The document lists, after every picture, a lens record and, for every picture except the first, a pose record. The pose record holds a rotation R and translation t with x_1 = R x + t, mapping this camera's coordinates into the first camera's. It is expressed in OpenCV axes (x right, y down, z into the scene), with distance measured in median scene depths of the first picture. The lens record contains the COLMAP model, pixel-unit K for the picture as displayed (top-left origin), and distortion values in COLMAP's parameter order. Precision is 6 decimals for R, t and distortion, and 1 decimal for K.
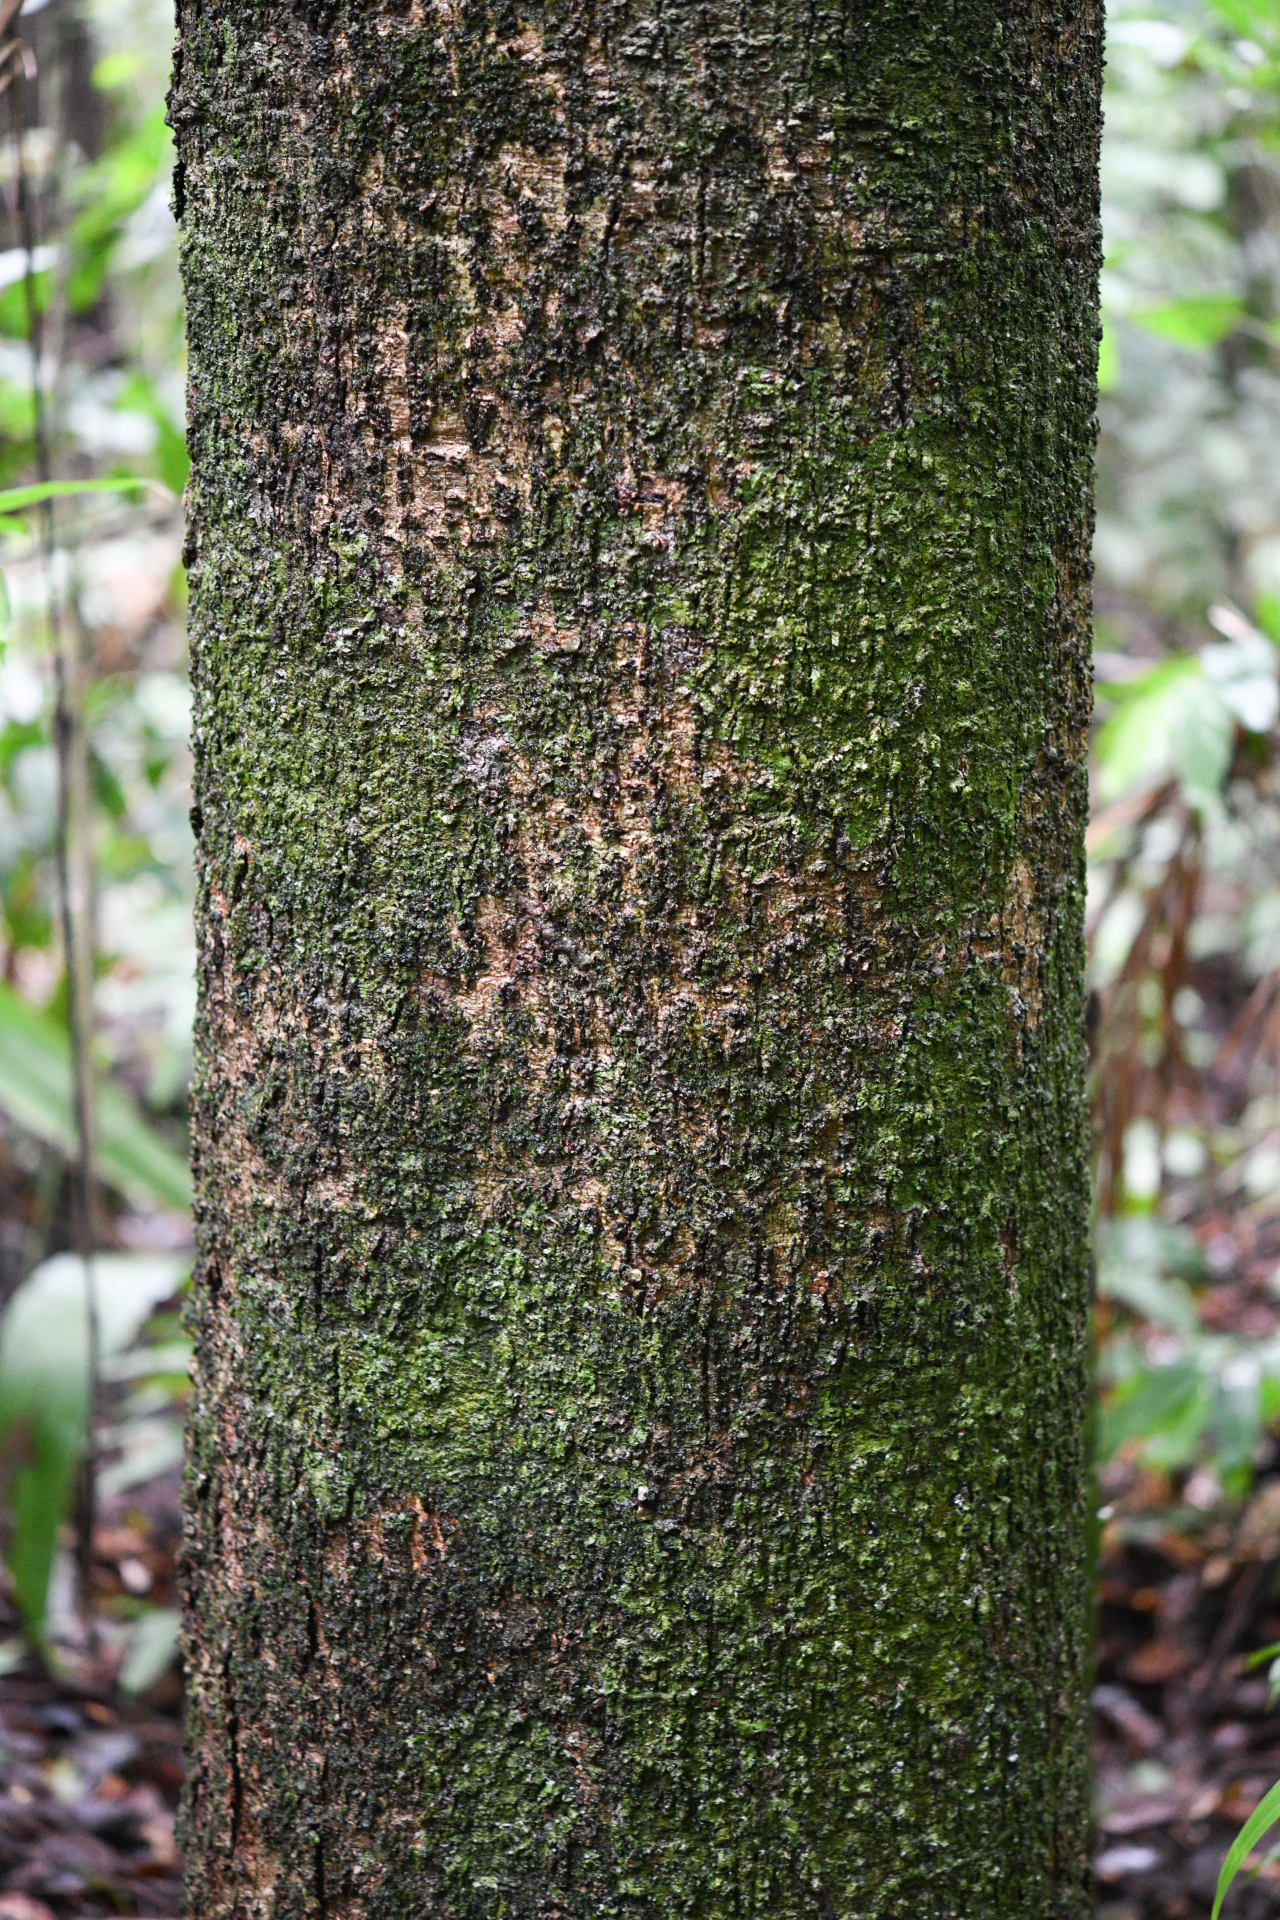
lens RADIAL K [[3438.0, 0, 703.3], [0, 3438.0, 920.3], [0, 0, 1]] dist [-0.009073, 0.000000]
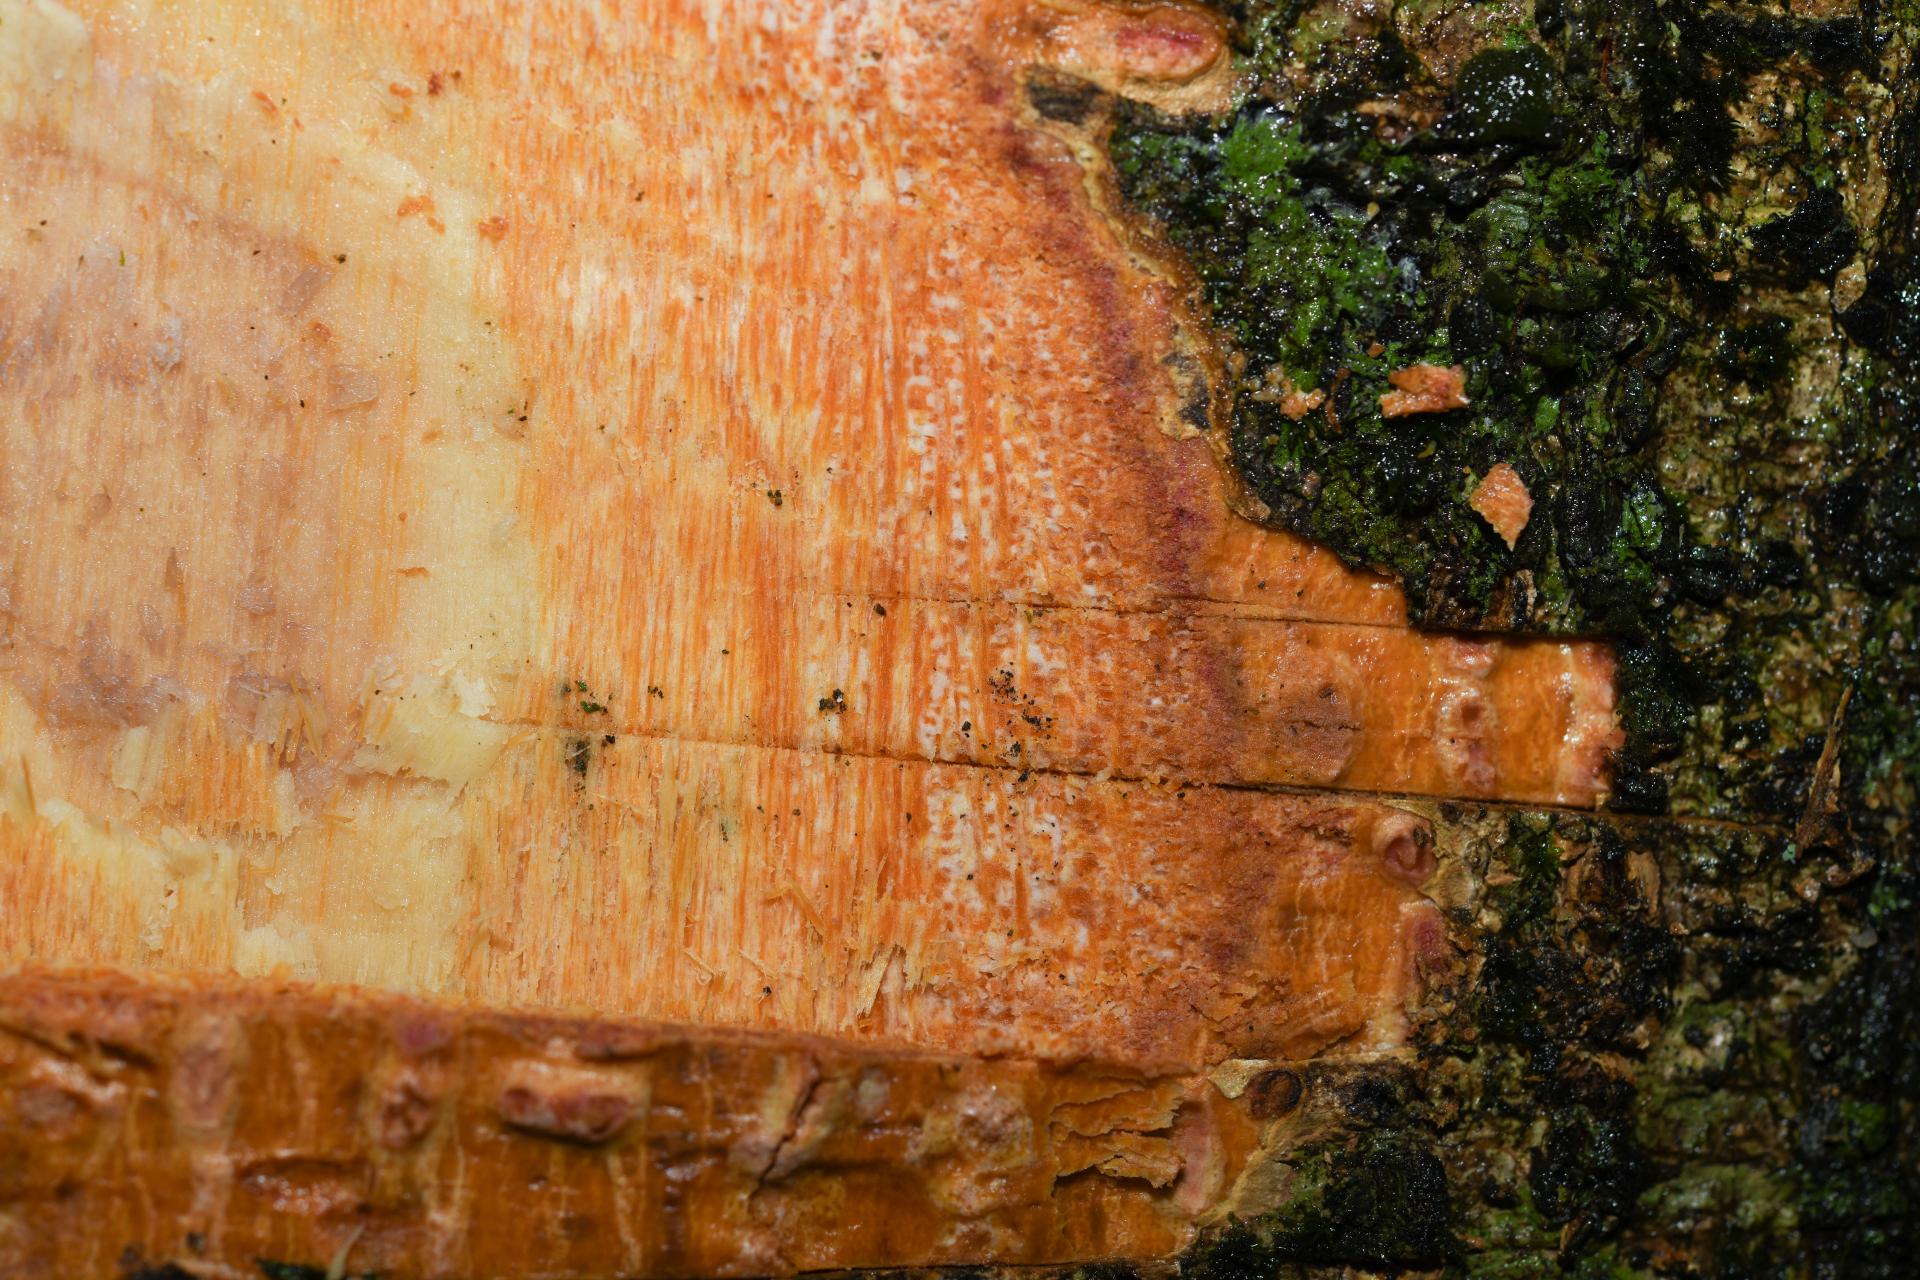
lens RADIAL K [[3280.1, 0, 969.5], [0, 3280.1, 652.0], [0, 0, 1]] dist [-0.016007, 0.000000]
pose [[0.872506, 0.048038, 0.486236, -0.134240], [0.025899, 0.989209, -0.144204, -0.028257], [-0.487917, 0.138412, 0.861847, 0.848608]]
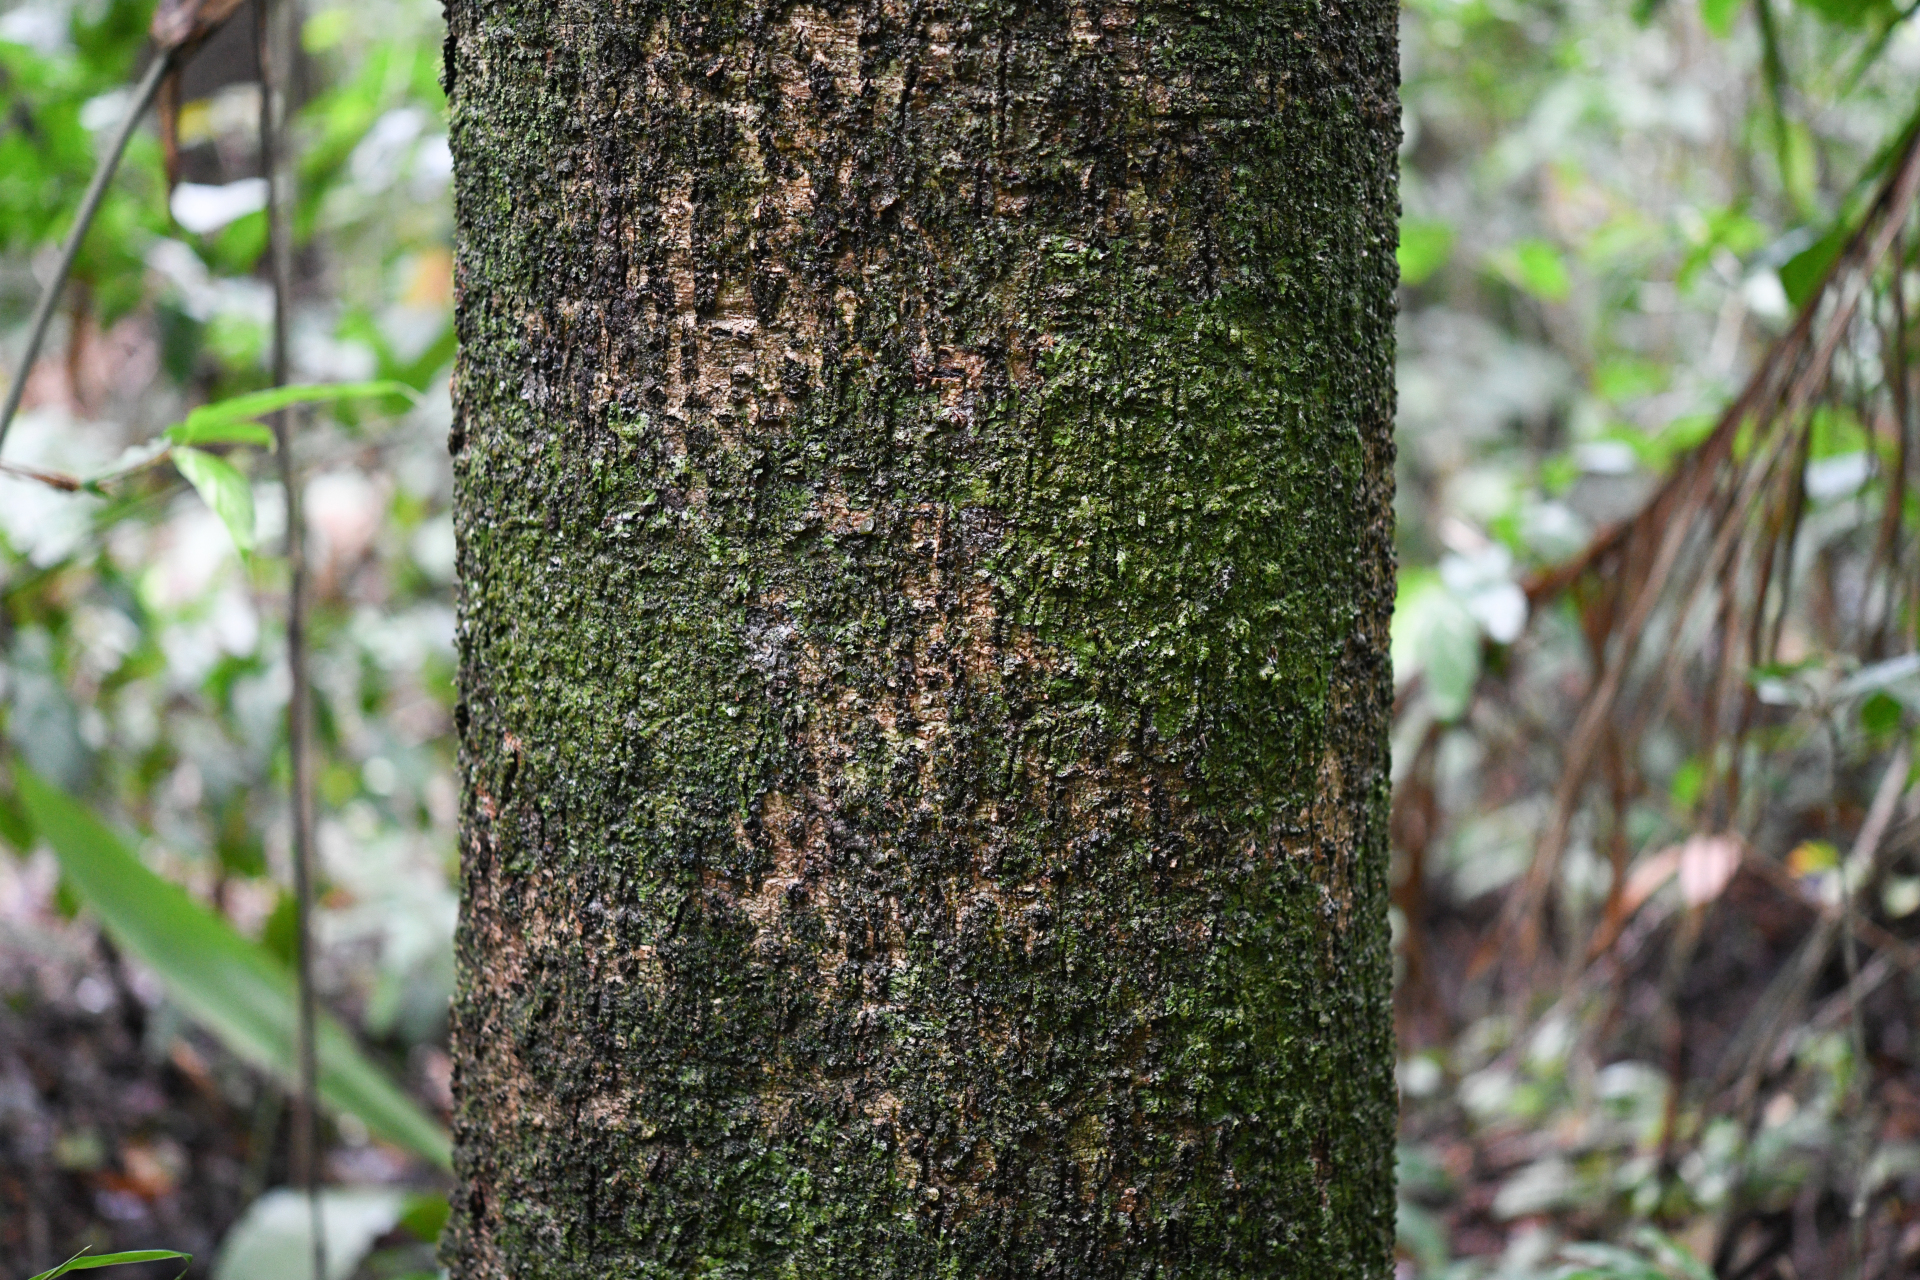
lens RADIAL K [[3280.1, 0, 980.9], [0, 3280.1, 598.1], [0, 0, 1]] dist [-0.016007, 0.000000]
pose [[0.999497, -0.005982, 0.031158, -0.033551], [0.008437, 0.996820, -0.079235, 0.011590], [-0.030585, 0.079458, 0.996369, 0.091323]]
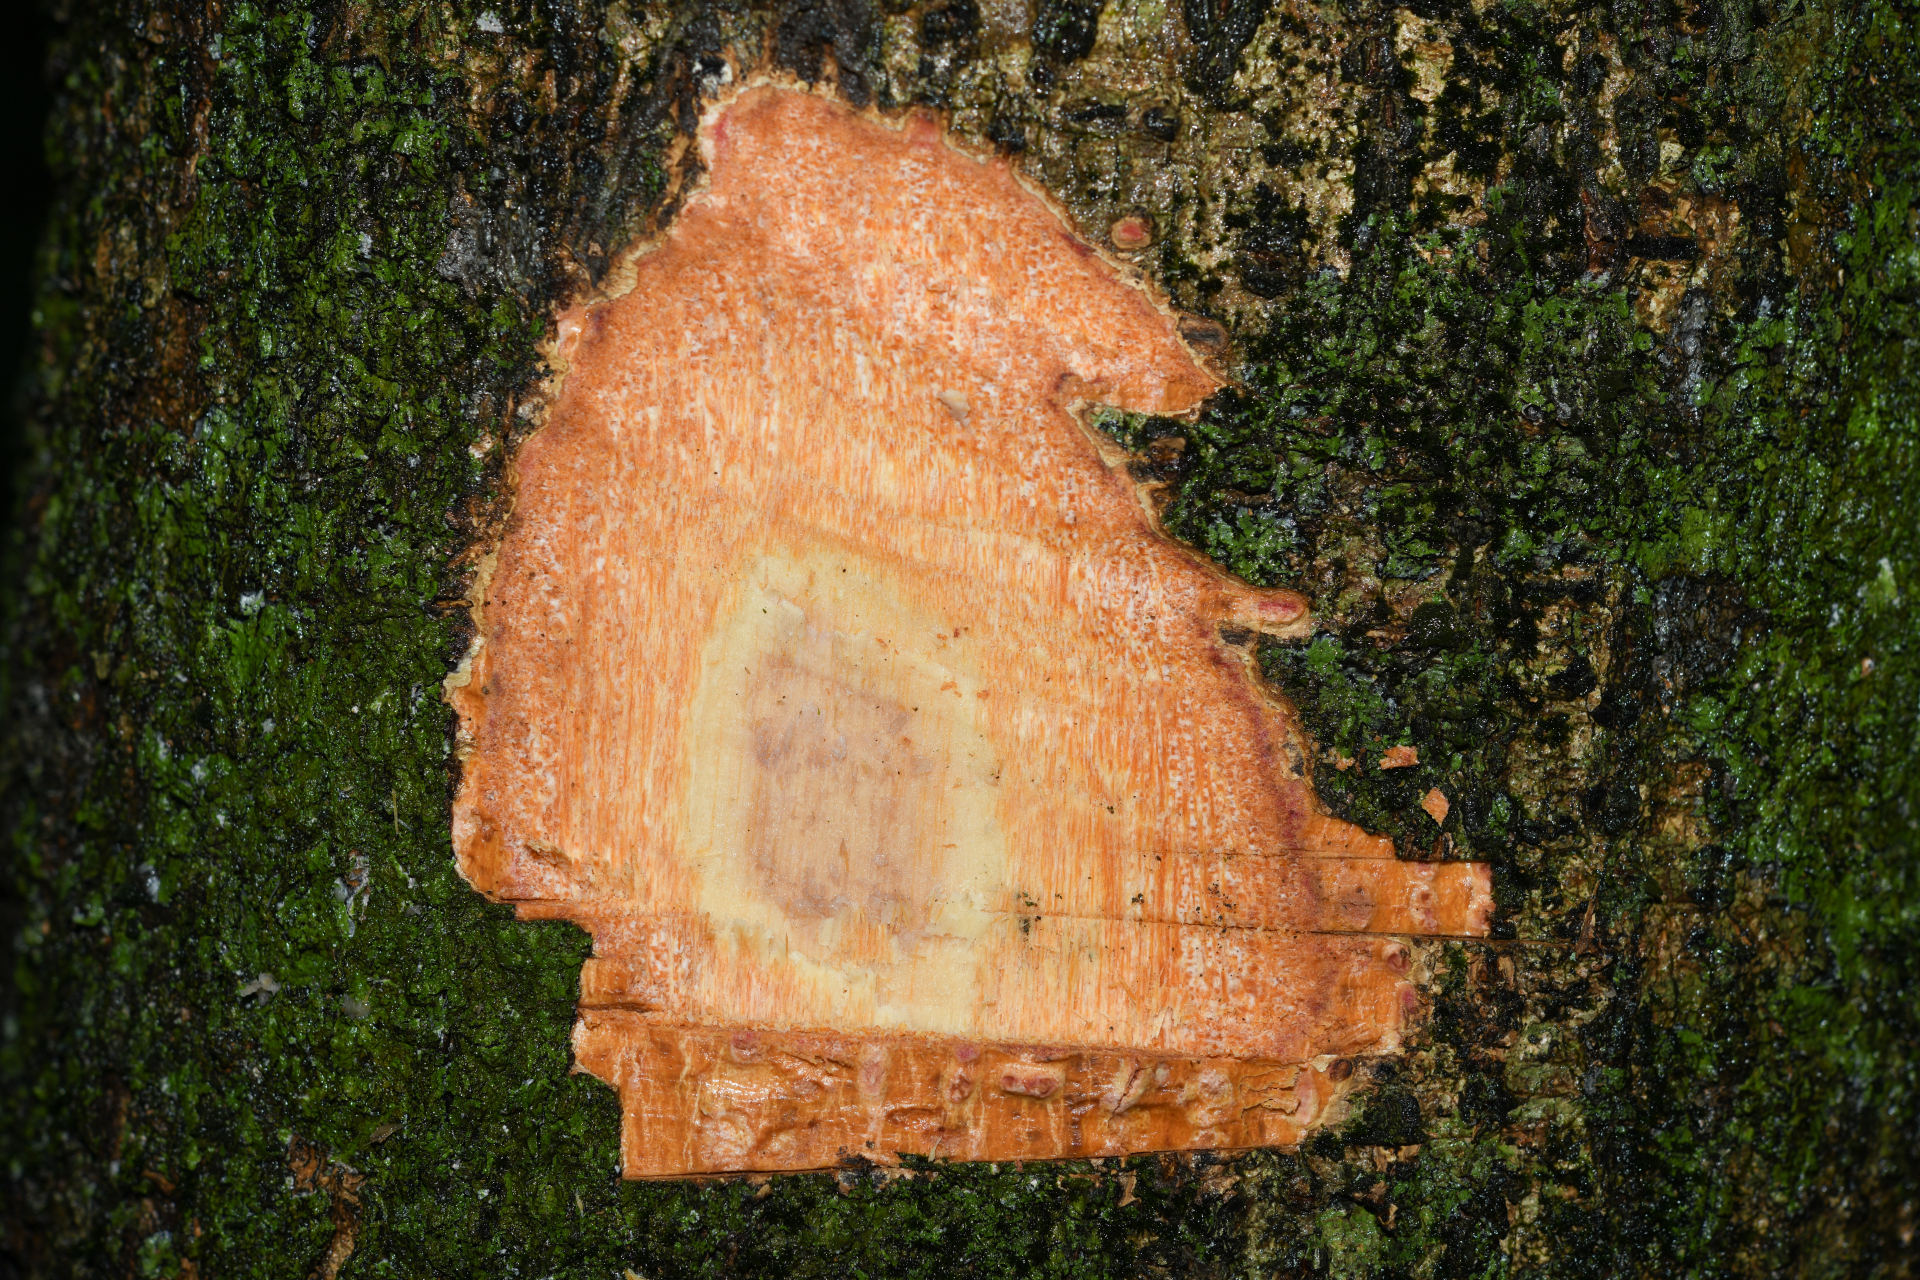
lens RADIAL K [[3280.1, 0, 966.0], [0, 3280.1, 659.6], [0, 0, 1]] dist [-0.016007, 0.000000]
pose [[0.891563, 0.014659, 0.452659, -0.241269], [0.045965, 0.991386, -0.122639, -0.032014], [-0.450558, 0.130147, 0.883210, 0.679093]]
